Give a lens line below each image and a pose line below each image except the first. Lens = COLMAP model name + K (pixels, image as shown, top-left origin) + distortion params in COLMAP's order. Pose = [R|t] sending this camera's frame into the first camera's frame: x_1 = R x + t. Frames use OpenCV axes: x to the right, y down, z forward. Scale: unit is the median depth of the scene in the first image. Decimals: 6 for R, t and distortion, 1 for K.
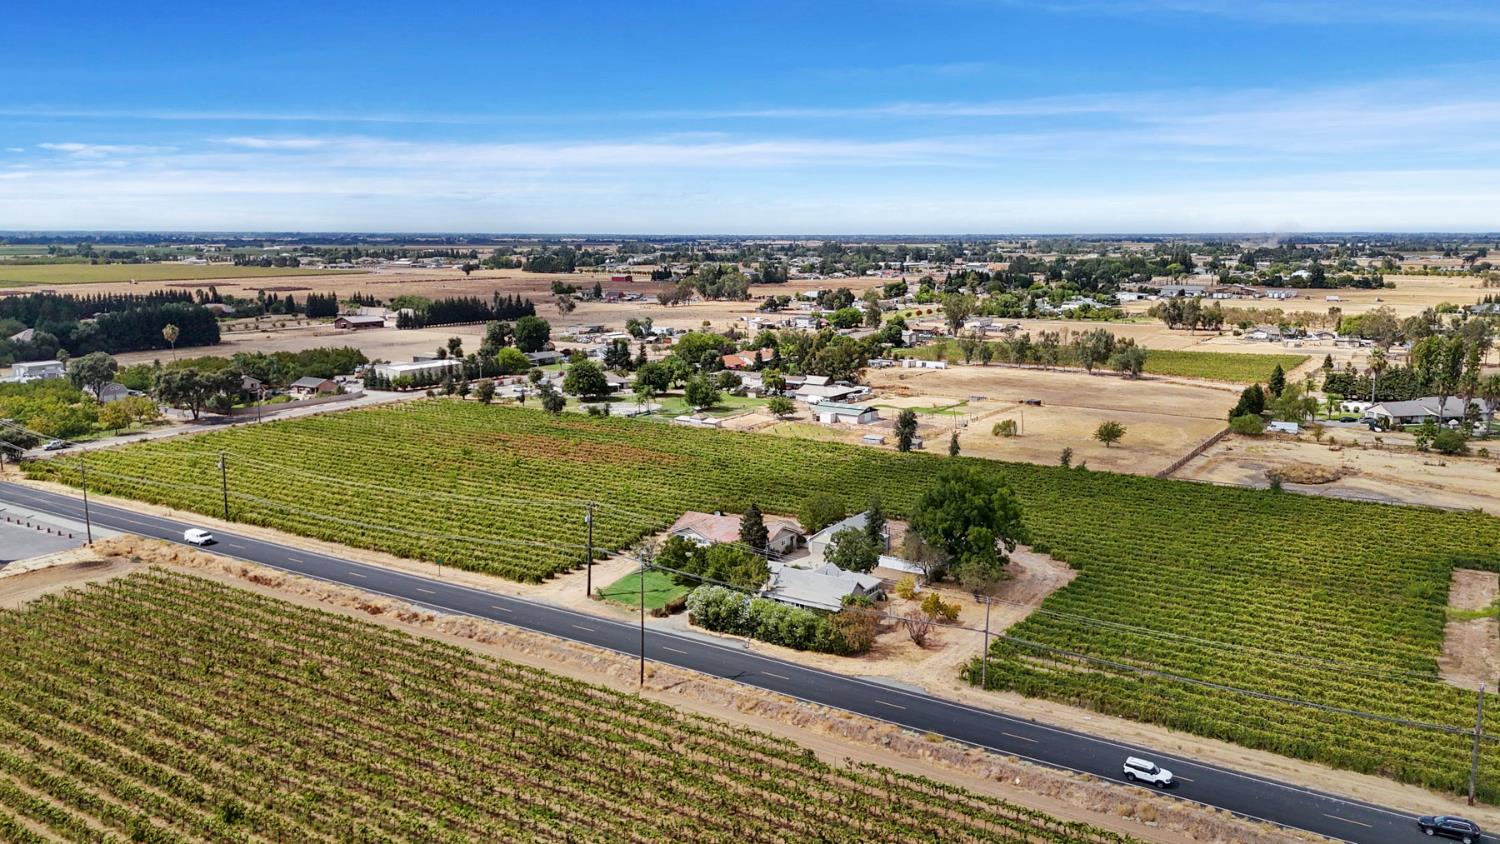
lens RADIAL K [[1133.5, 0, 750.0], [0, 1133.5, 422.0], [0, 0, 1]] dist [0.071594, -0.067292]
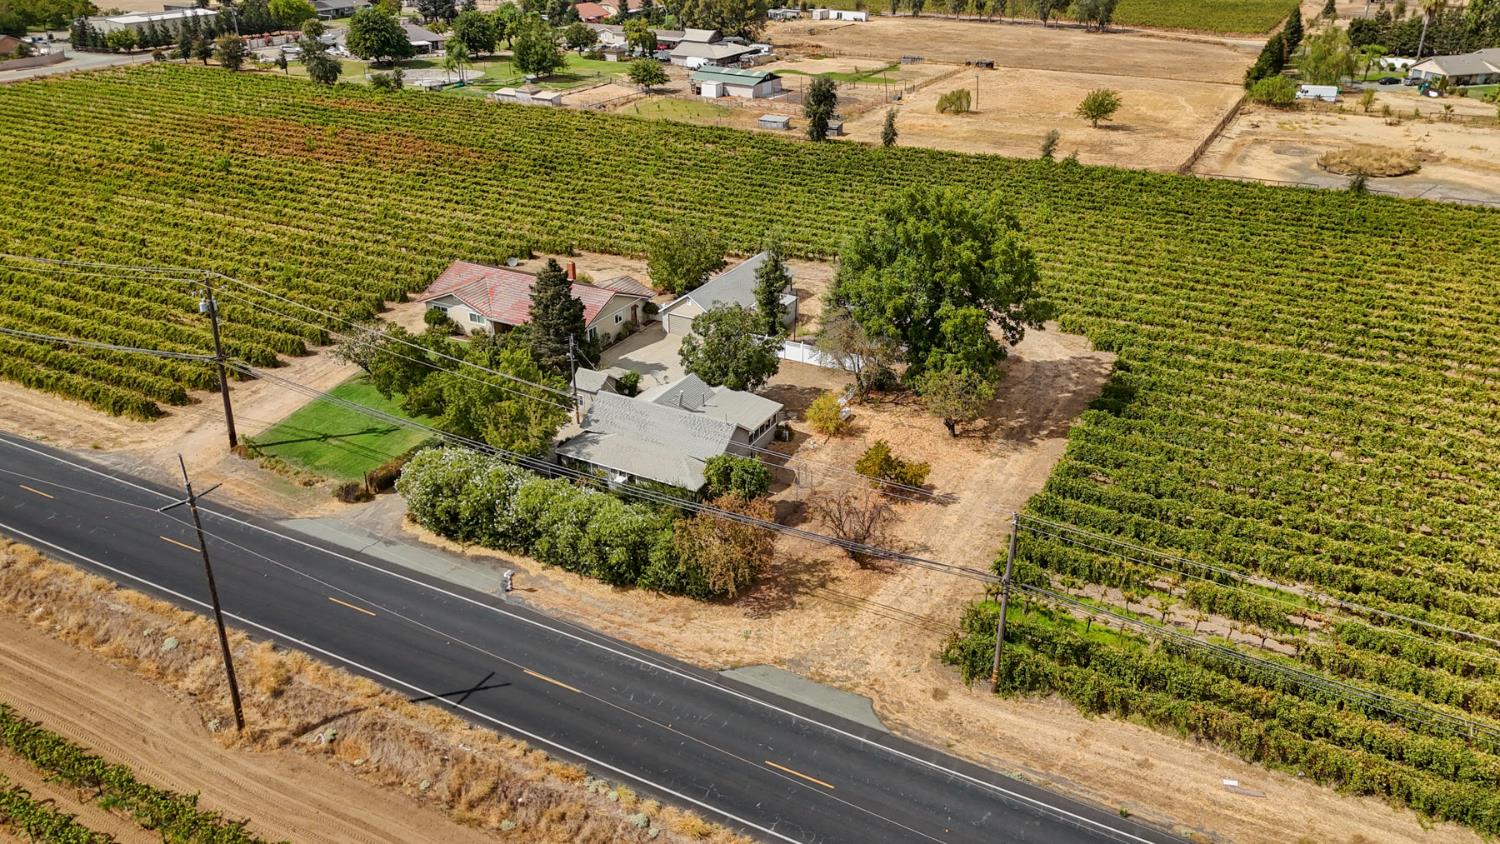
lens RADIAL K [[1133.5, 0, 750.0], [0, 1133.5, 422.0], [0, 0, 1]] dist [0.071594, -0.067292]
pose [[0.996430, -0.033306, 0.077581, 0.031968], [0.010357, 0.960181, 0.279188, -0.003142], [-0.083790, -0.277388, 0.957097, 0.265825]]
